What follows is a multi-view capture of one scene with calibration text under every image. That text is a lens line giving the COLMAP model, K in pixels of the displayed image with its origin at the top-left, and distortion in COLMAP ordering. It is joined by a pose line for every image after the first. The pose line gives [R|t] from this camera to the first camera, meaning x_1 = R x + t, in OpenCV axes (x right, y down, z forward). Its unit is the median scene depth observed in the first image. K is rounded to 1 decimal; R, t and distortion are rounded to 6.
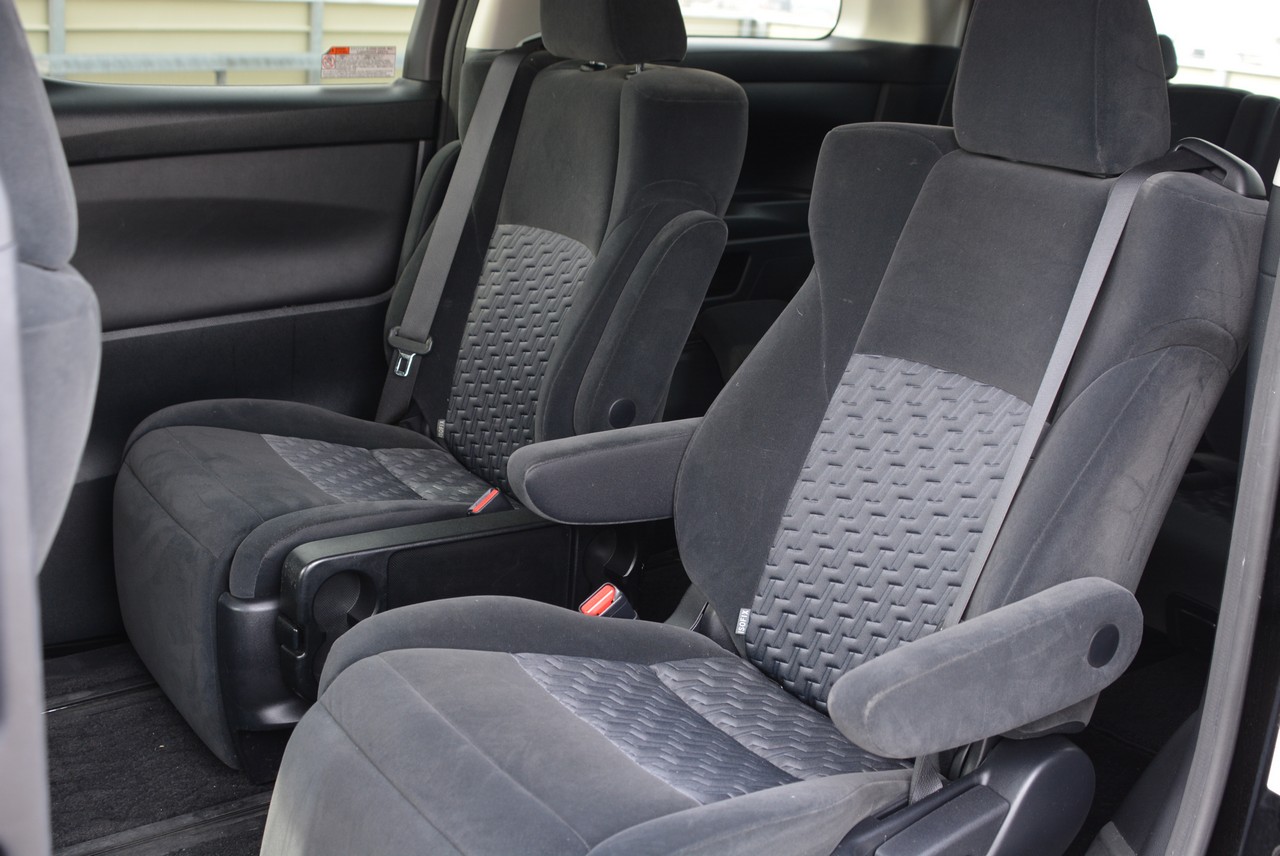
lens RADIAL K [[1573.0, 0, 640.6], [0, 1573.0, 435.5], [0, 0, 1]] dist [-0.138722, 0.000000]
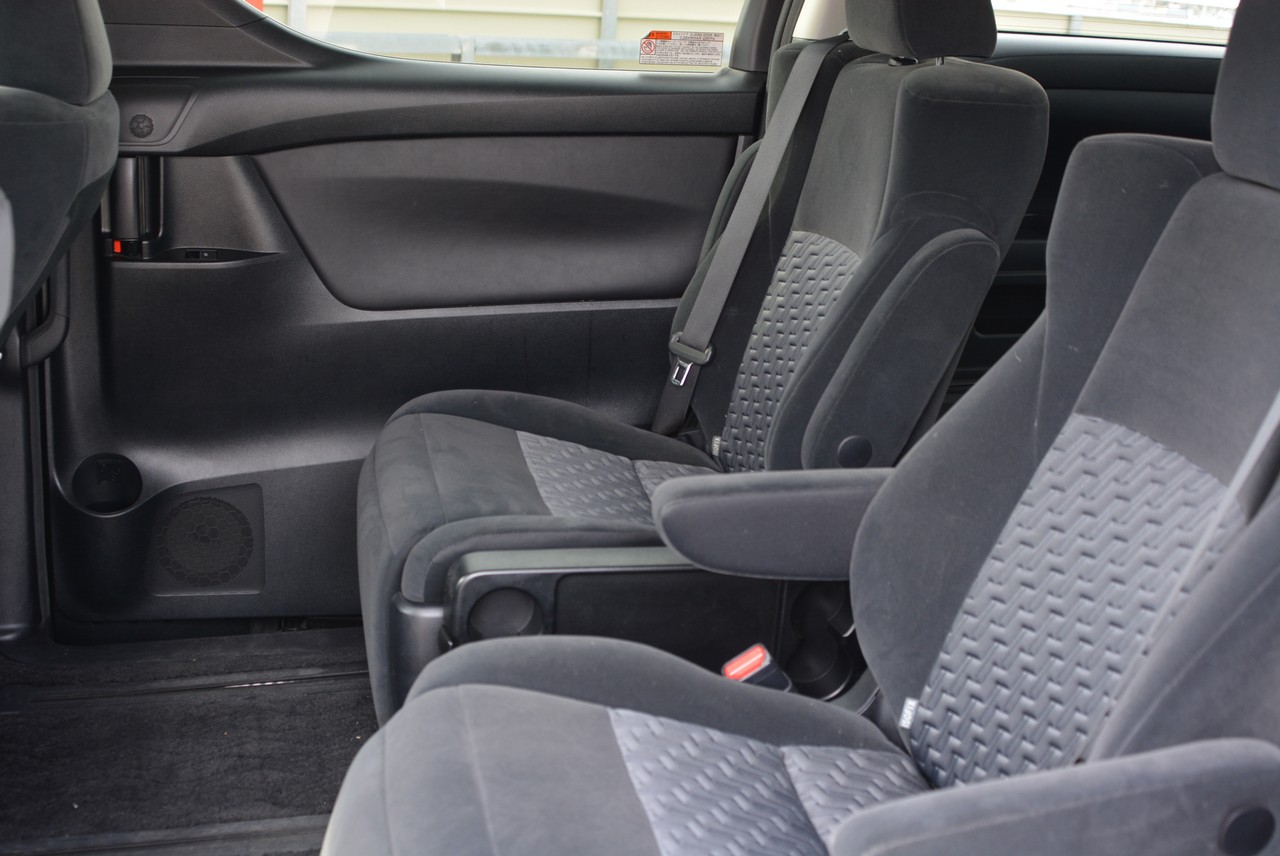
lens RADIAL K [[1573.0, 0, 640.1], [0, 1573.0, 423.5], [0, 0, 1]] dist [-0.138722, 0.000000]
pose [[0.931137, 0.106780, -0.348686, 0.184809], [-0.110276, 0.993852, 0.009871, -0.026253], [0.347597, 0.029260, 0.937188, 0.138922]]
